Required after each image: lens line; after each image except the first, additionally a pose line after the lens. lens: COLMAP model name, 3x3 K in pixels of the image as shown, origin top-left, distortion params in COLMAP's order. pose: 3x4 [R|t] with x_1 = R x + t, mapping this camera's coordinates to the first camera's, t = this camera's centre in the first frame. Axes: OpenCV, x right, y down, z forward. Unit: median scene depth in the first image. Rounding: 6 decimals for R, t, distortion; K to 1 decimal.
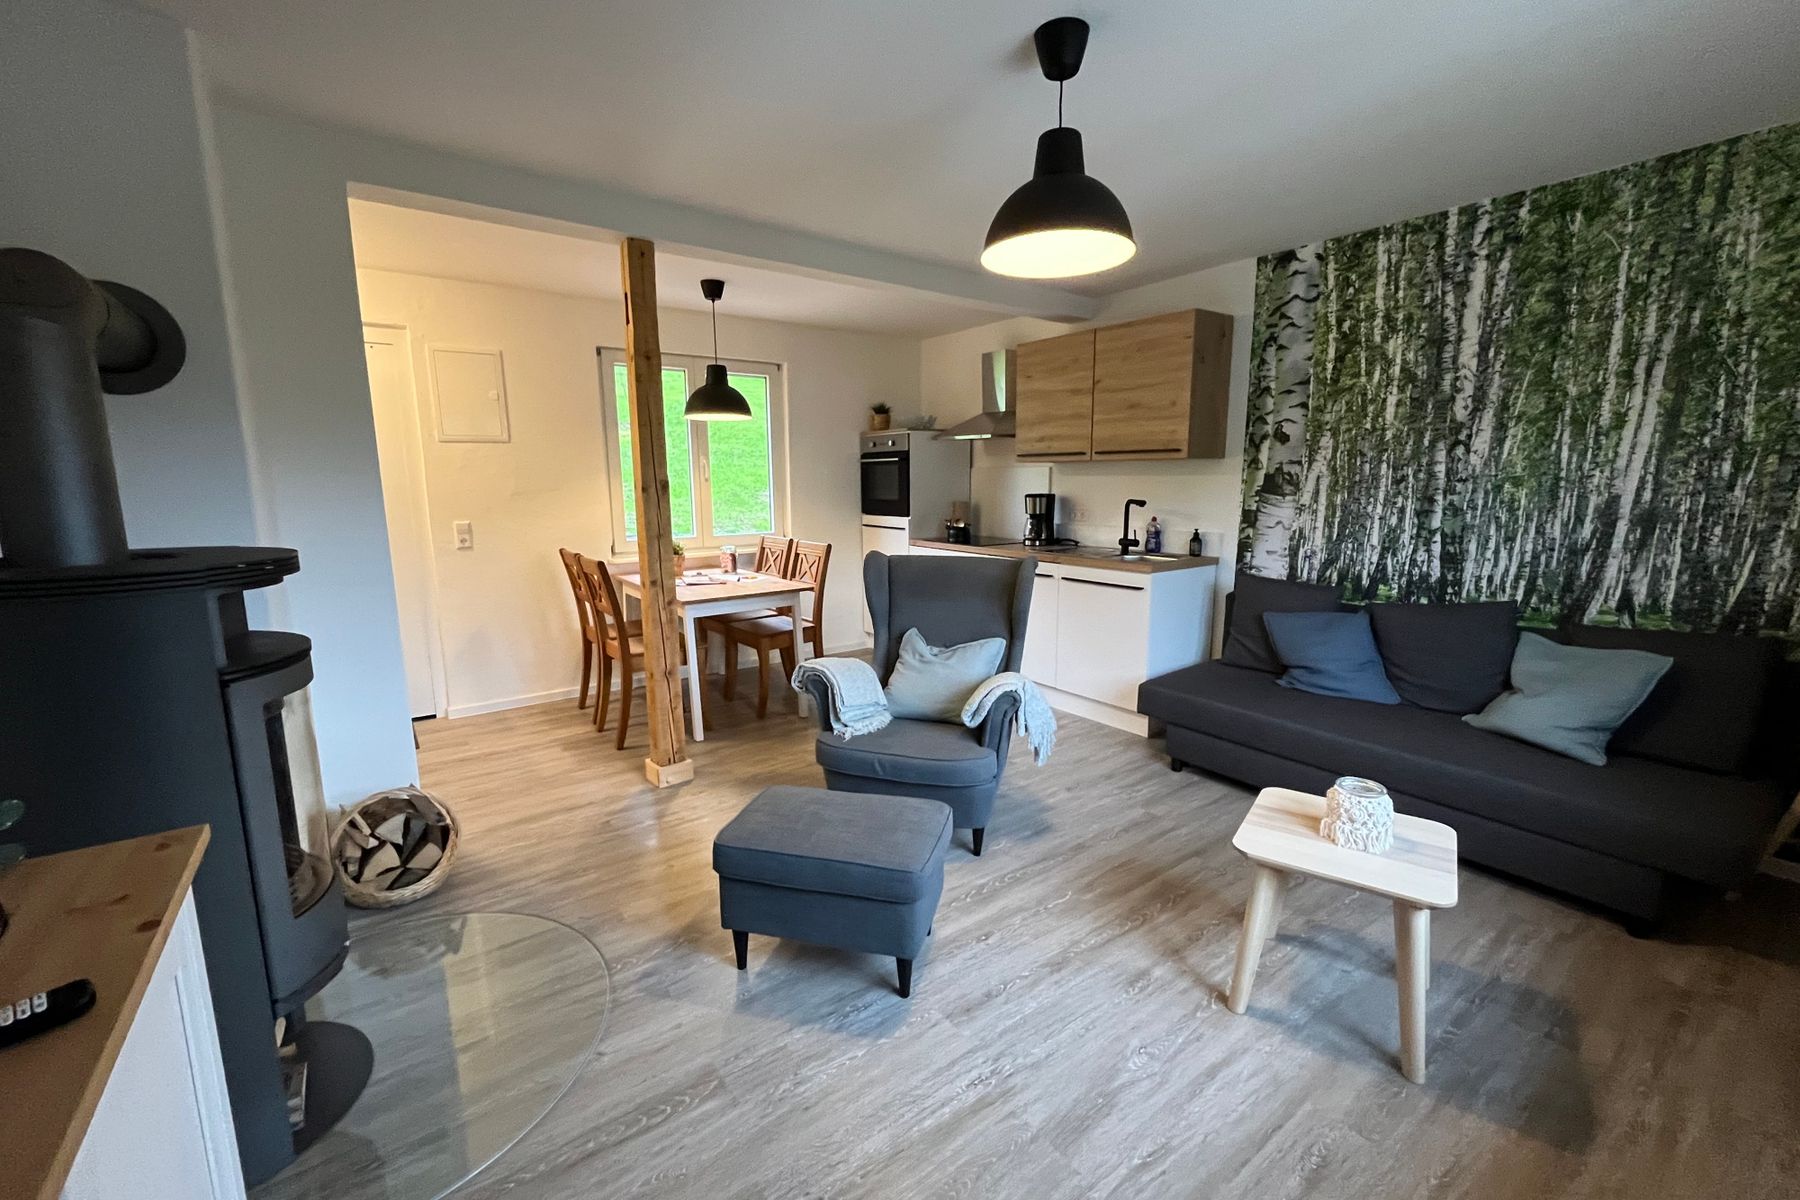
lens RADIAL K [[736.9, 0, 906.3], [0, 736.9, 597.0], [0, 0, 1]] dist [0.002635, 0.000290]
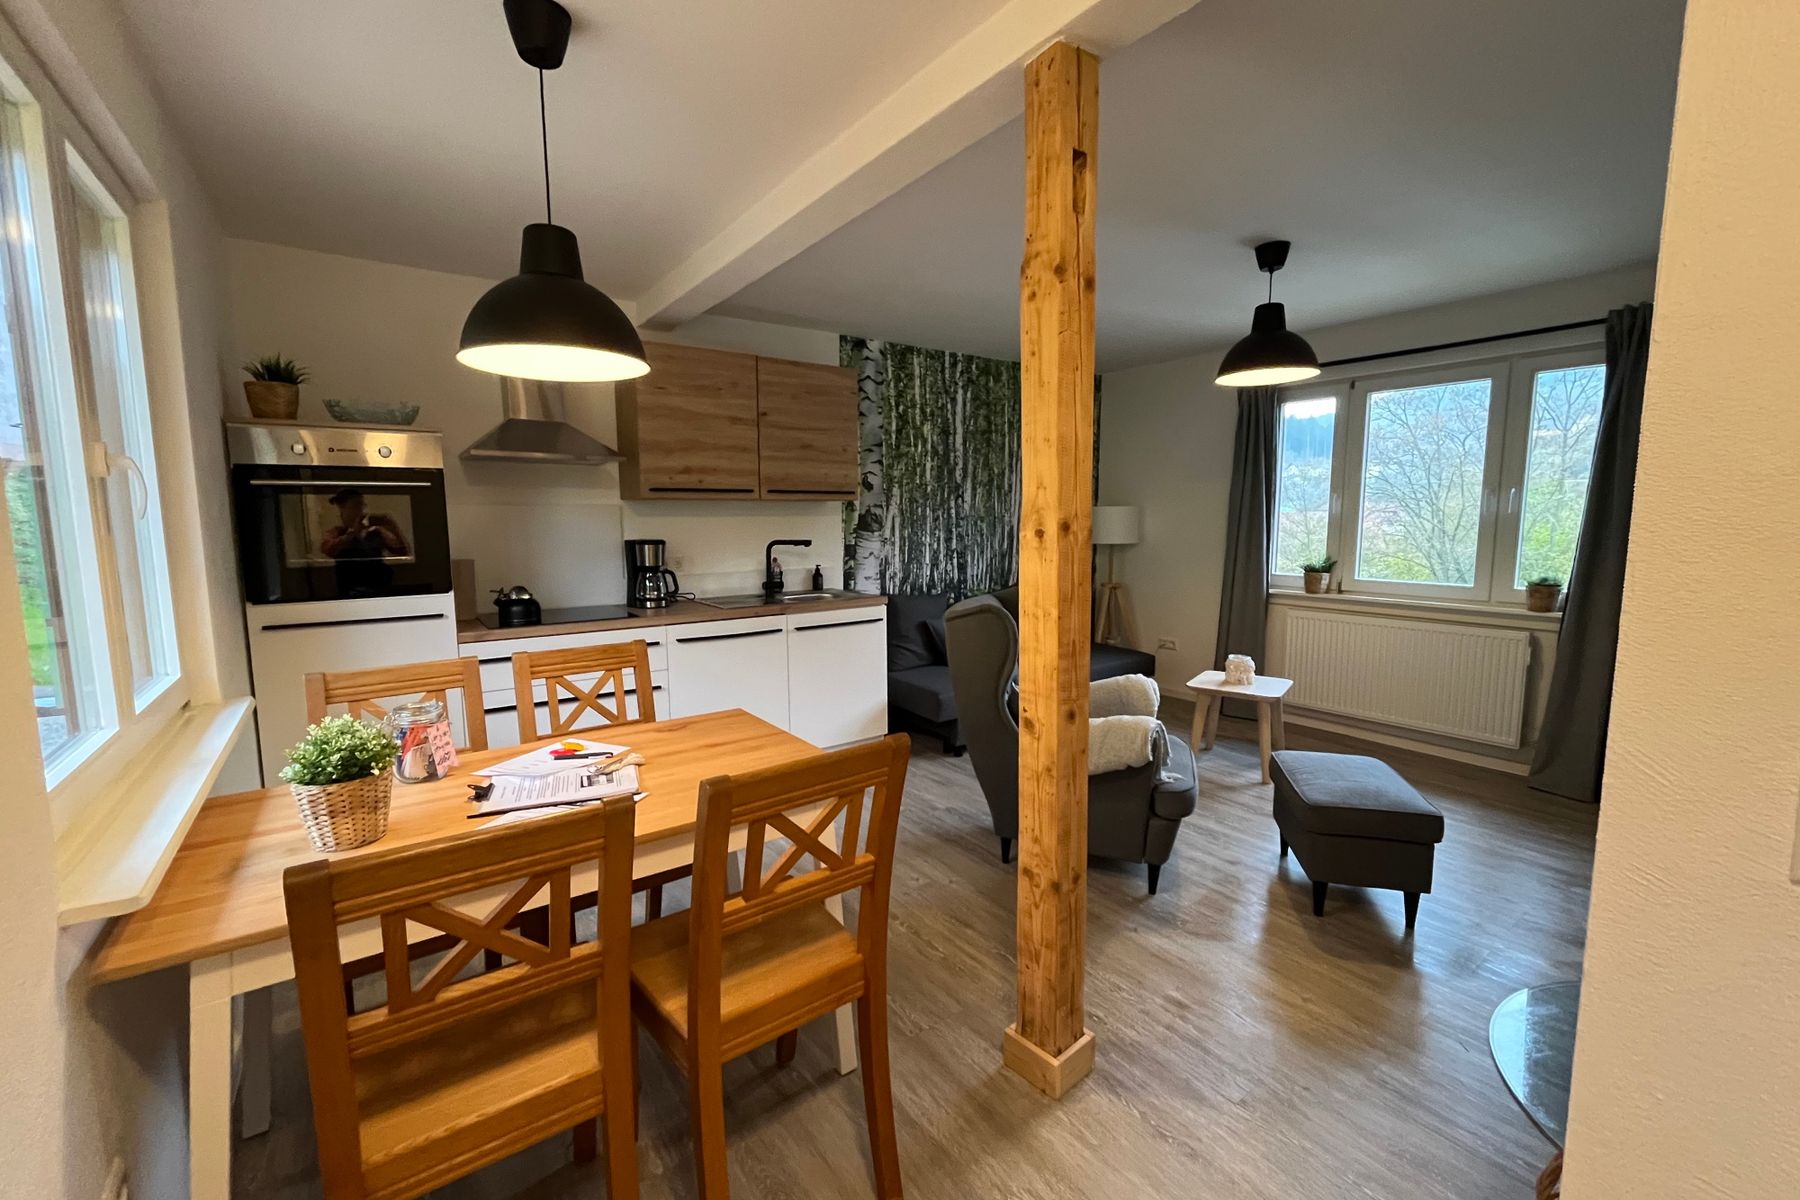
lens RADIAL K [[736.9, 0, 900.9], [0, 736.9, 602.3], [0, 0, 1]] dist [0.002635, 0.000290]
pose [[0.011342, -0.111991, 0.993645, -0.824558], [0.167488, 0.979882, 0.108528, -0.162209], [-0.985809, 0.165193, 0.029871, 1.023501]]
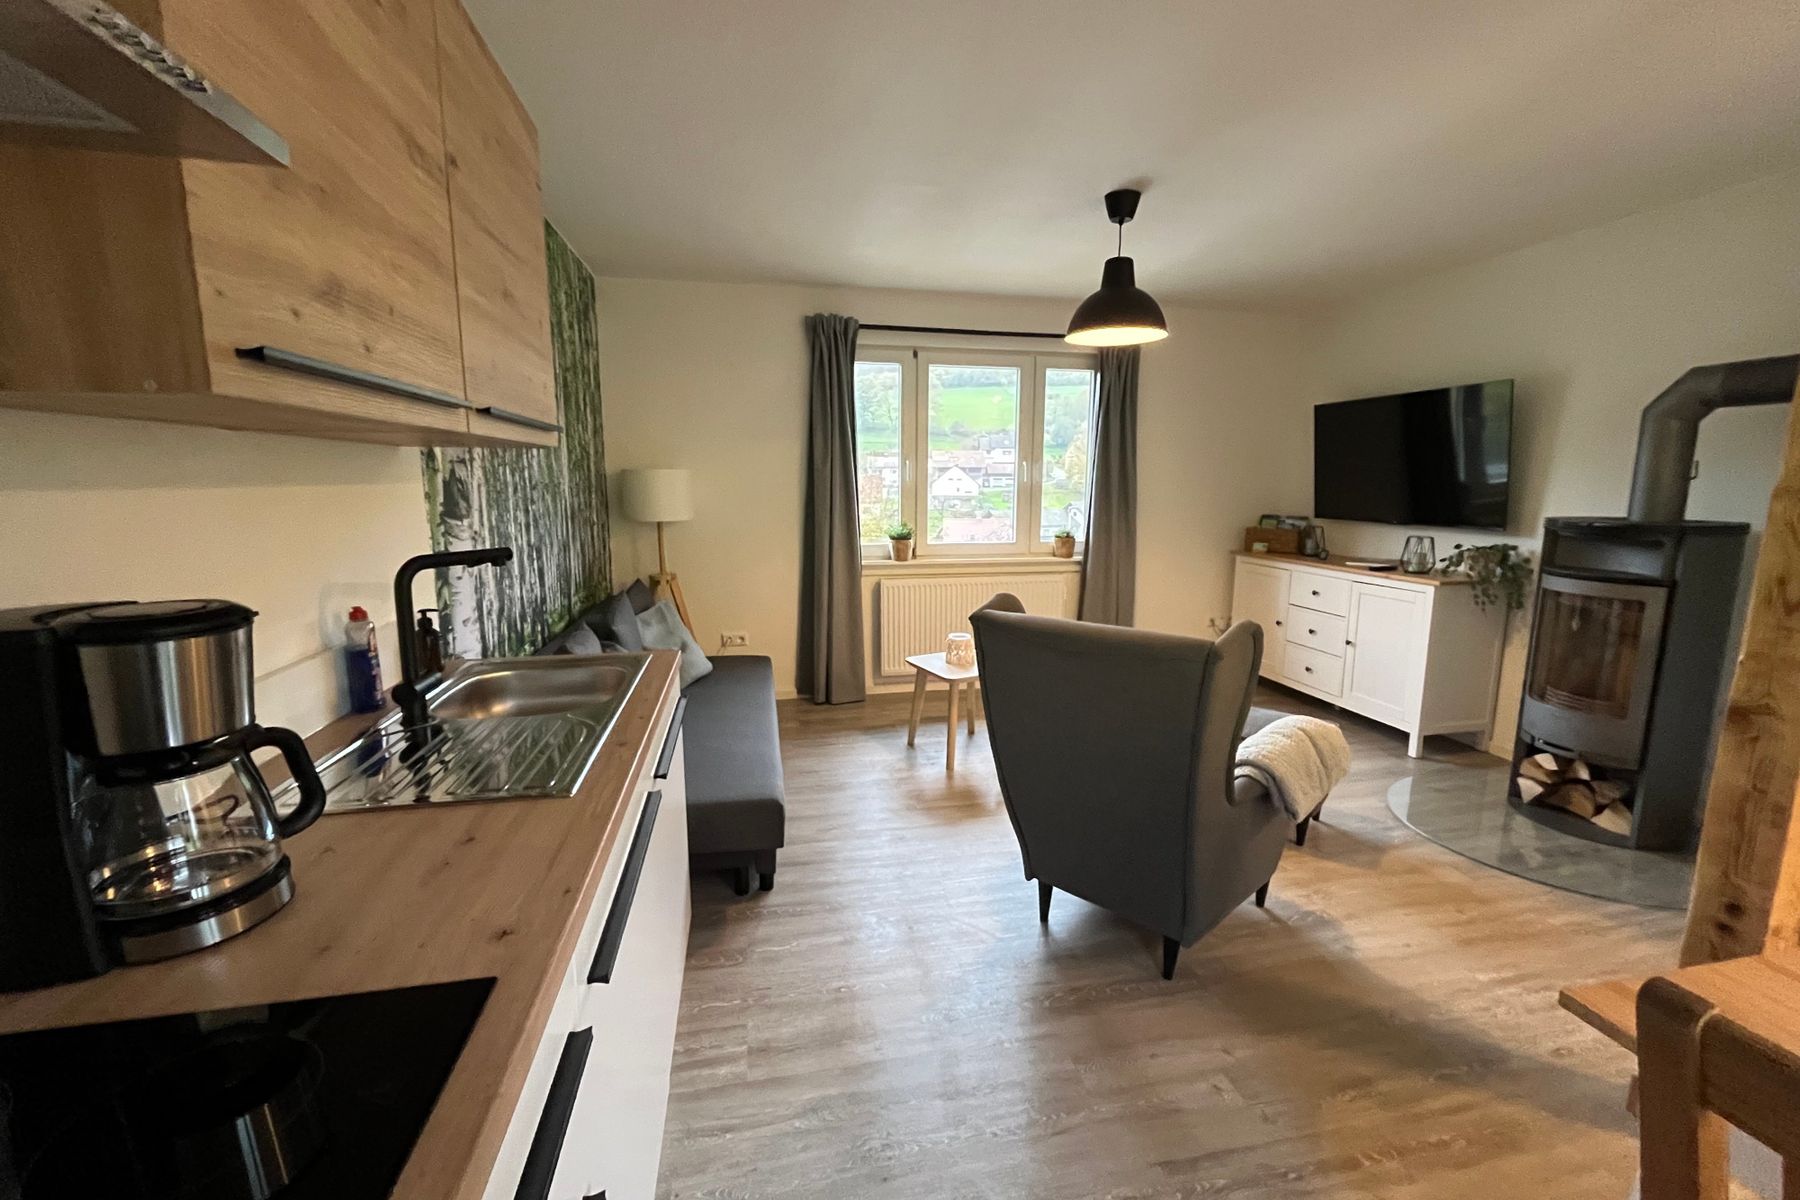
lens RADIAL K [[736.9, 0, 903.8], [0, 736.9, 598.8], [0, 0, 1]] dist [0.002635, 0.000290]
pose [[-0.905997, -0.062959, 0.418576, -0.043370], [0.073898, 0.950163, 0.302867, -0.247482], [-0.416784, 0.305329, -0.856193, 1.493055]]
